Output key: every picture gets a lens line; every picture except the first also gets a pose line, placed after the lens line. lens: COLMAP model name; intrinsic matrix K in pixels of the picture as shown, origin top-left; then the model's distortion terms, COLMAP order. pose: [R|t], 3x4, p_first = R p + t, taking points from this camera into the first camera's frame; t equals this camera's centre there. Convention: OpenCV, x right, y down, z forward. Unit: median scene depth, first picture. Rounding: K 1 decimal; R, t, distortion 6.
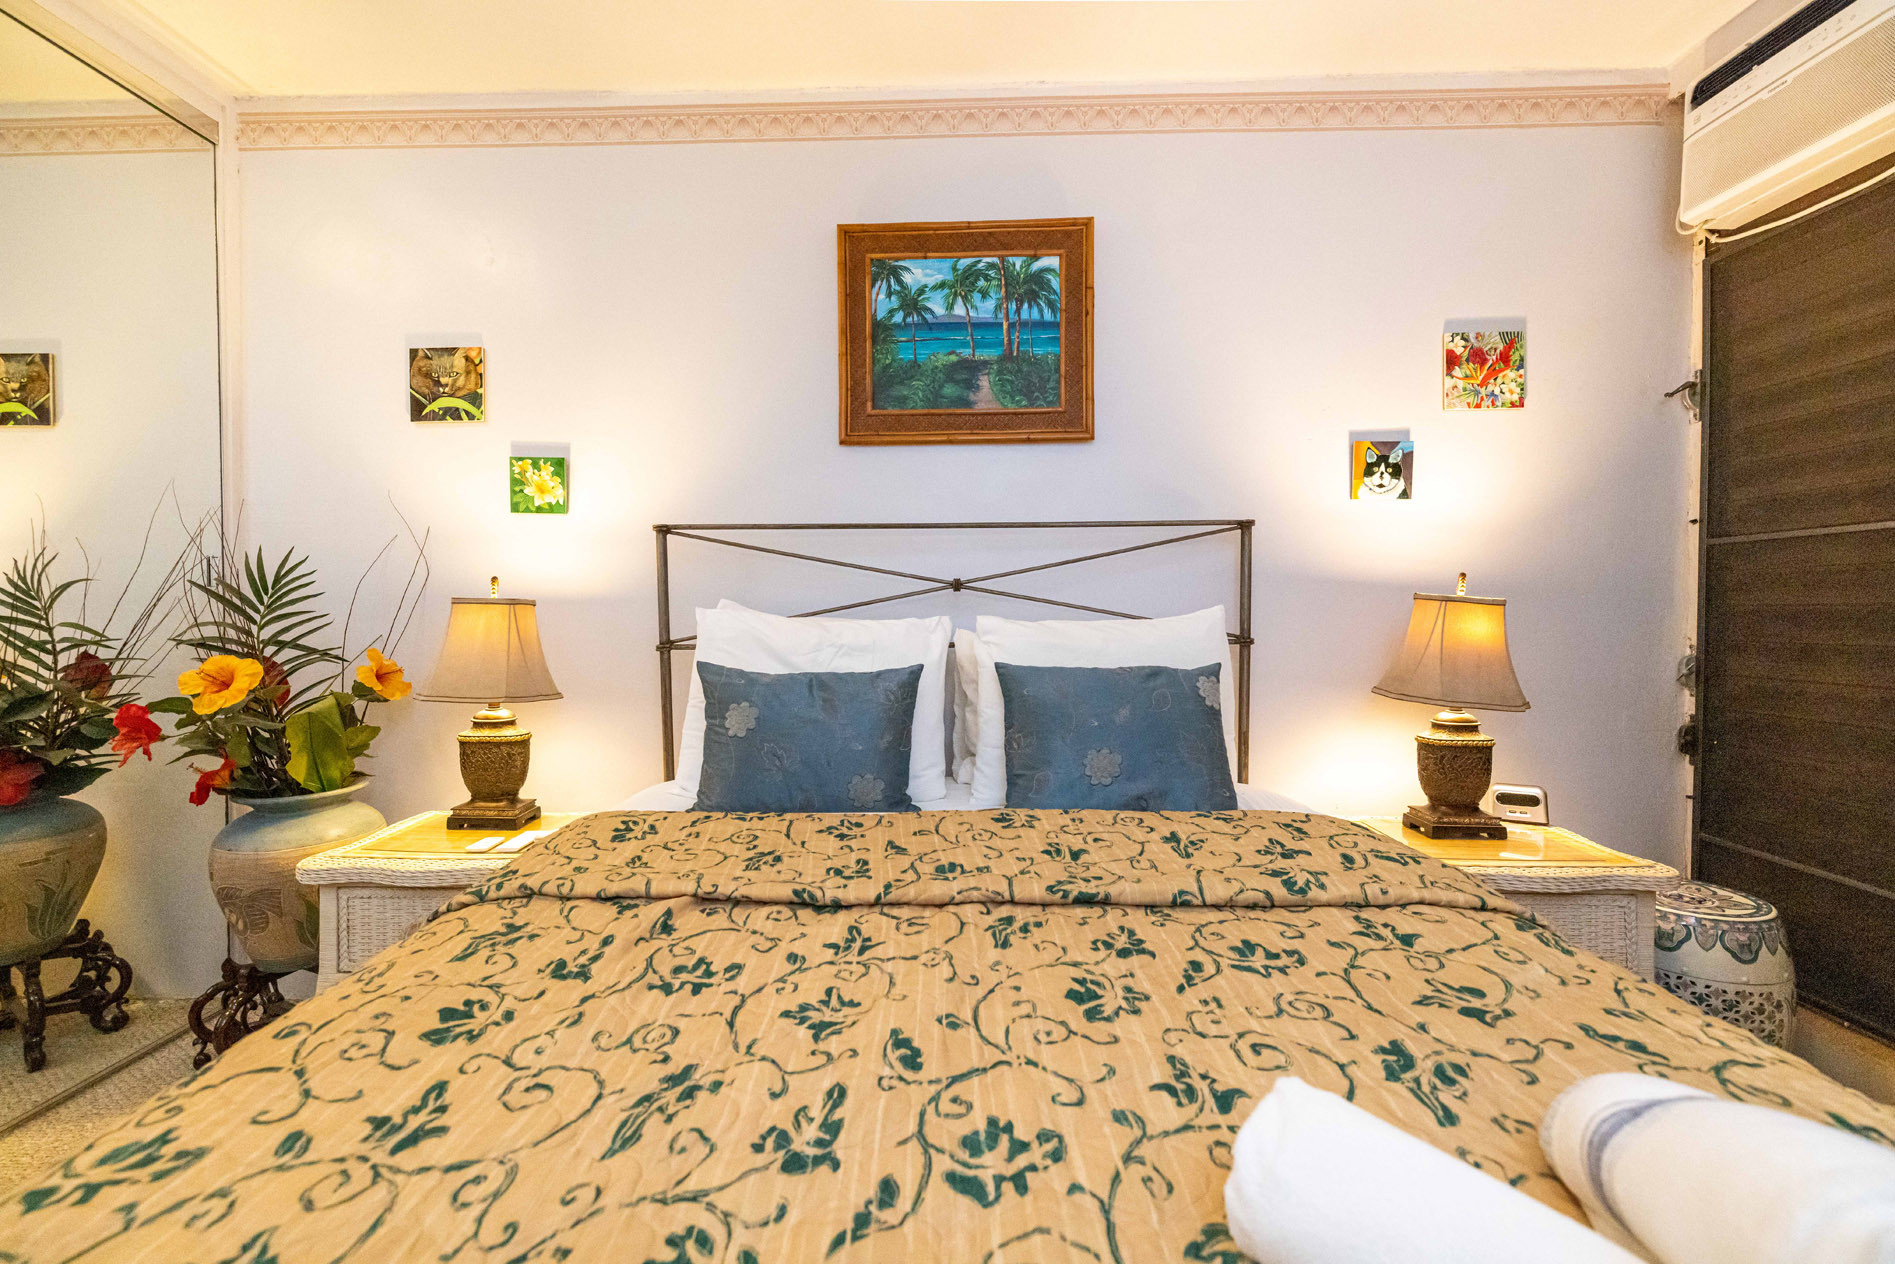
lens RADIAL K [[805.1, 0, 935.6], [0, 805.1, 619.0], [0, 0, 1]] dist [0.001660, 0.000168]
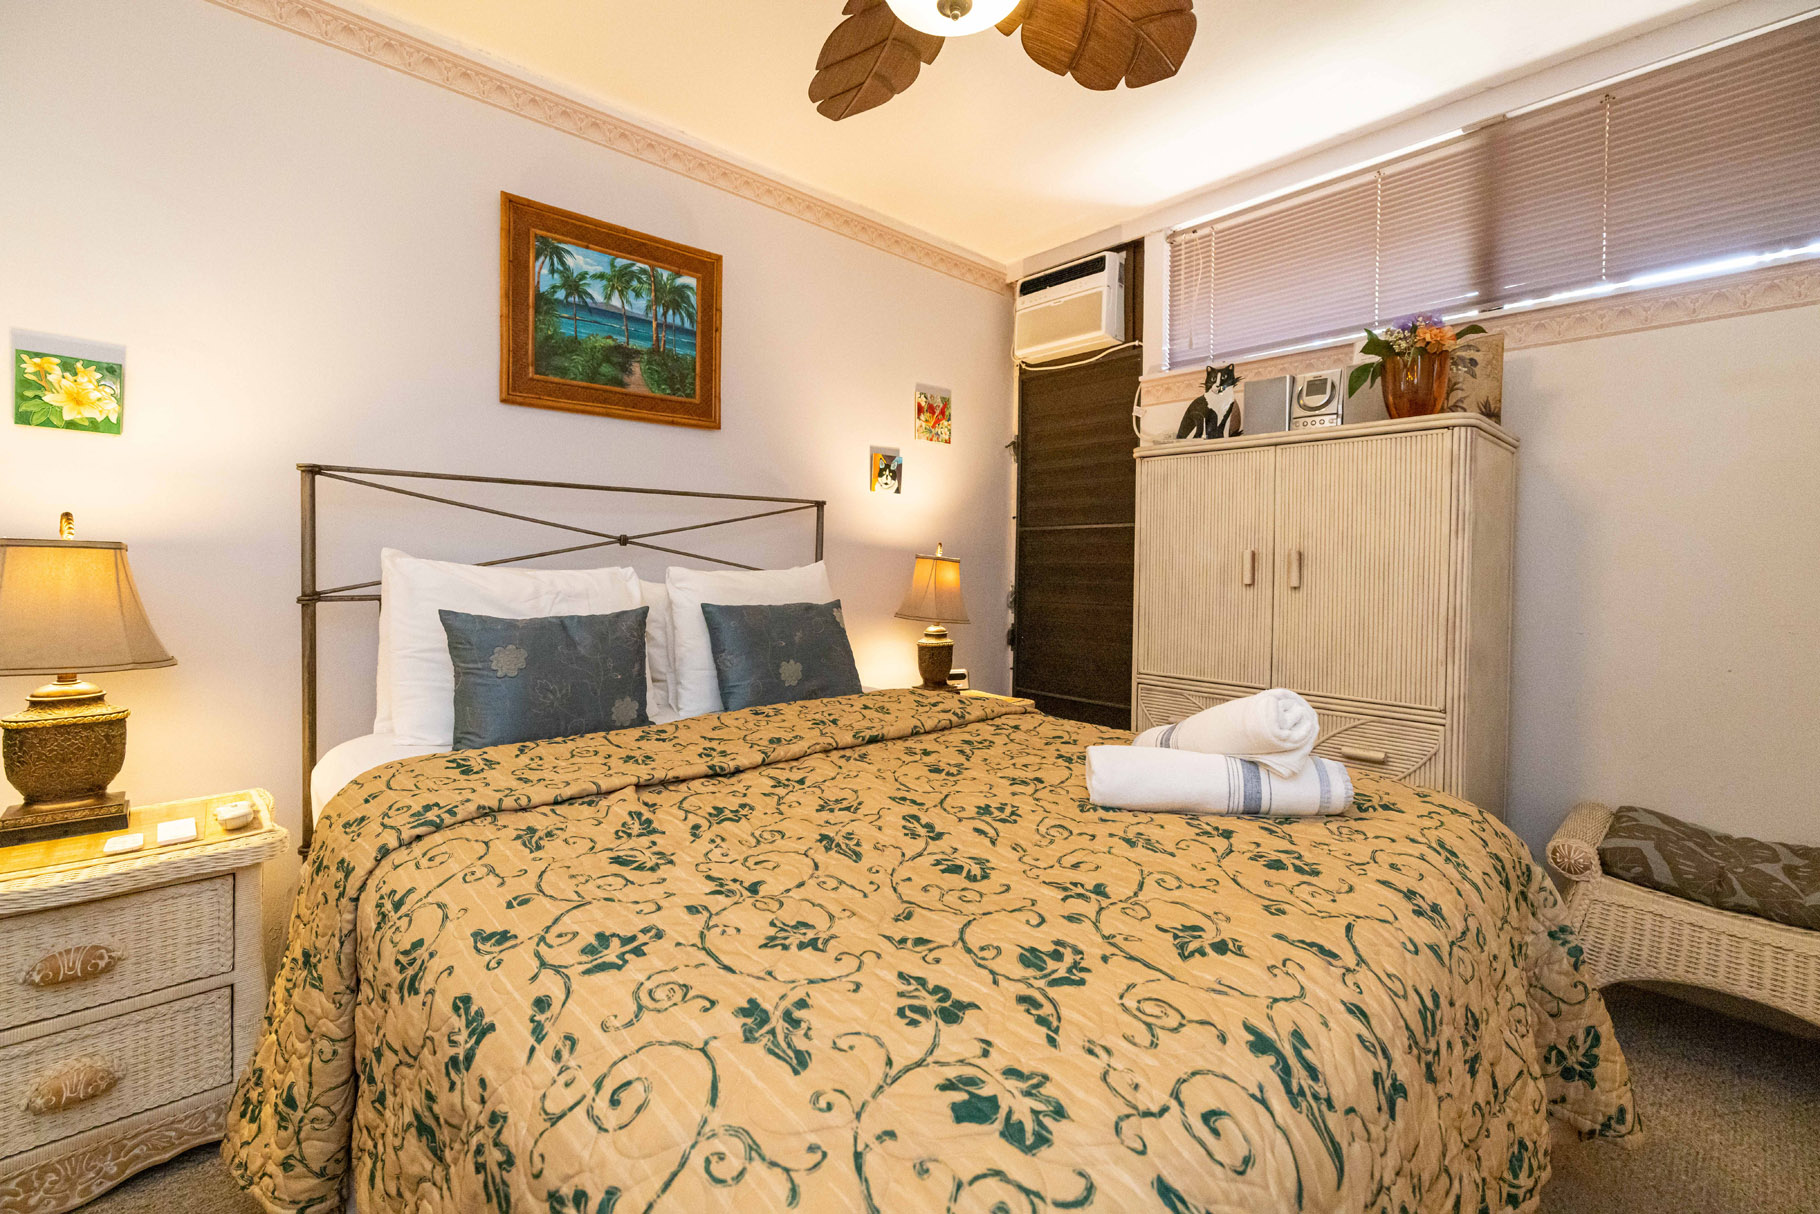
lens RADIAL K [[779.5, 0, 921.0], [0, 779.5, 576.7], [0, 0, 1]] dist [0.000877, -0.000017]
pose [[0.708905, -0.002635, 0.705299, -0.451095], [-0.001830, 0.999983, 0.005575, 0.003249], [-0.705302, -0.005243, 0.708888, -0.102400]]
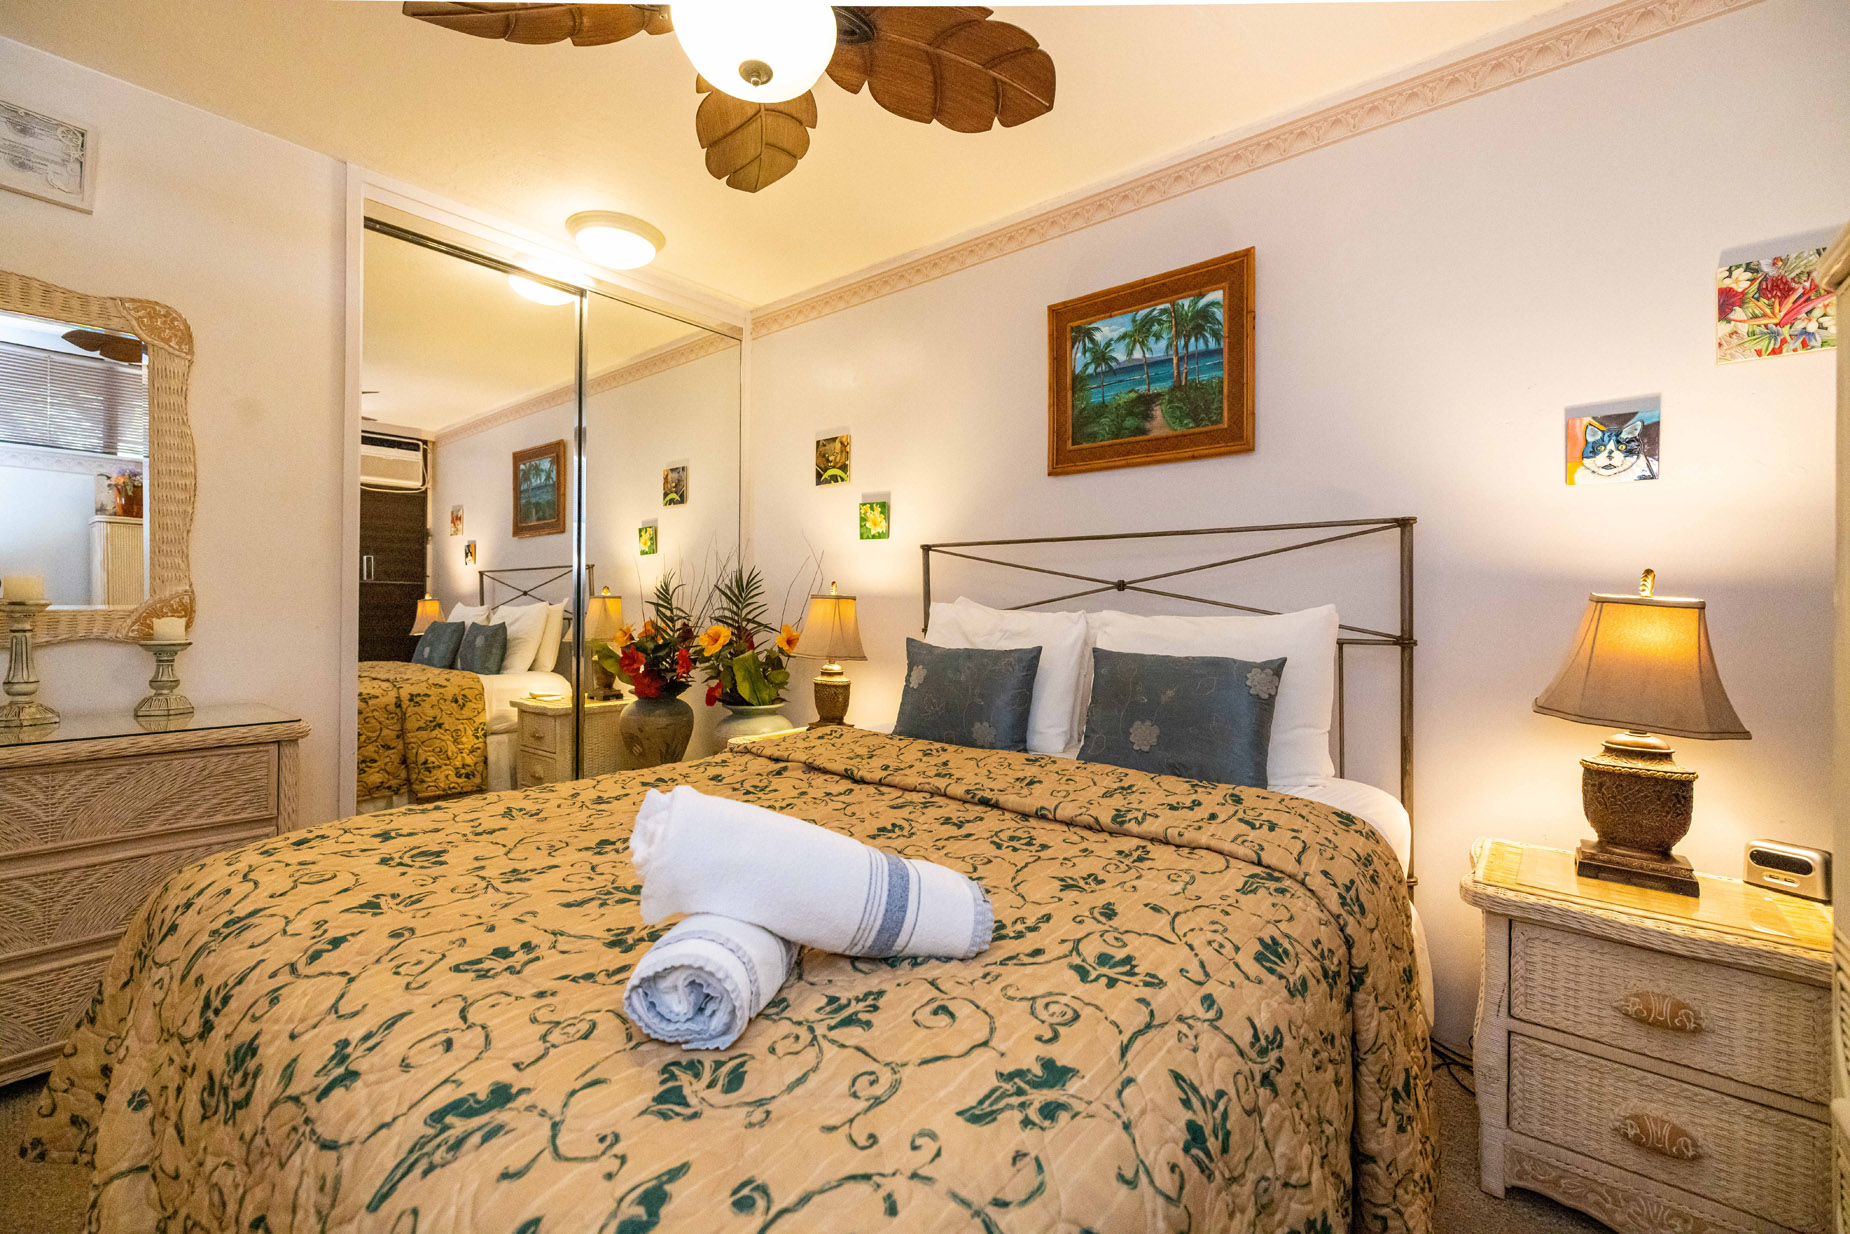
lens RADIAL K [[786.0, 0, 913.4], [0, 786.0, 604.3], [0, 0, 1]] dist [0.001660, 0.000168]
pose [[0.777084, 0.011572, -0.629291, 0.508060], [-0.022654, 0.999697, -0.009591, 0.003890], [0.628989, 0.021709, 0.777111, -0.101780]]
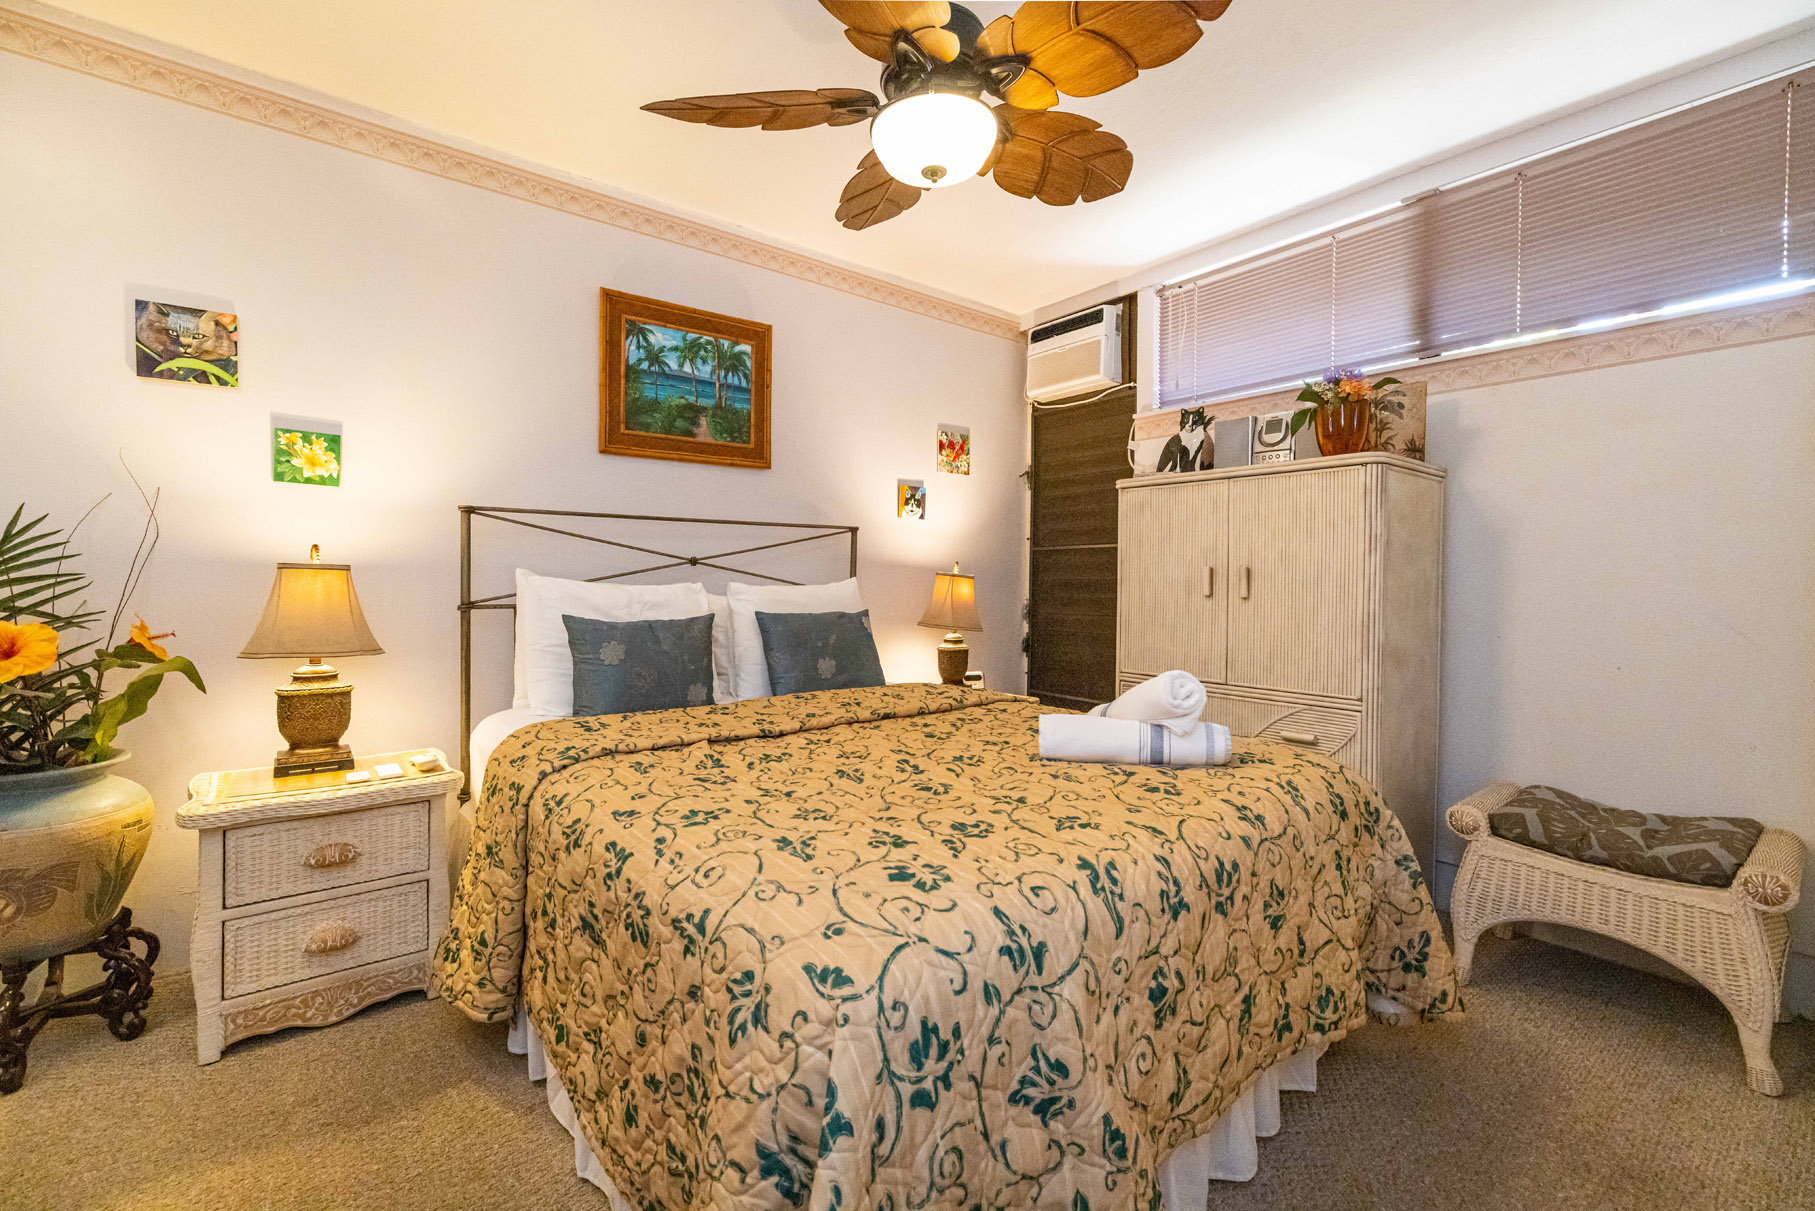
lens RADIAL K [[768.5, 0, 911.0], [0, 768.5, 594.2], [0, 0, 1]] dist [0.002229, 0.000434]
pose [[0.761014, -0.004449, 0.648721, -0.556946], [0.000621, 0.999981, 0.006129, 0.008603], [-0.648735, -0.004261, 0.761002, -0.297900]]
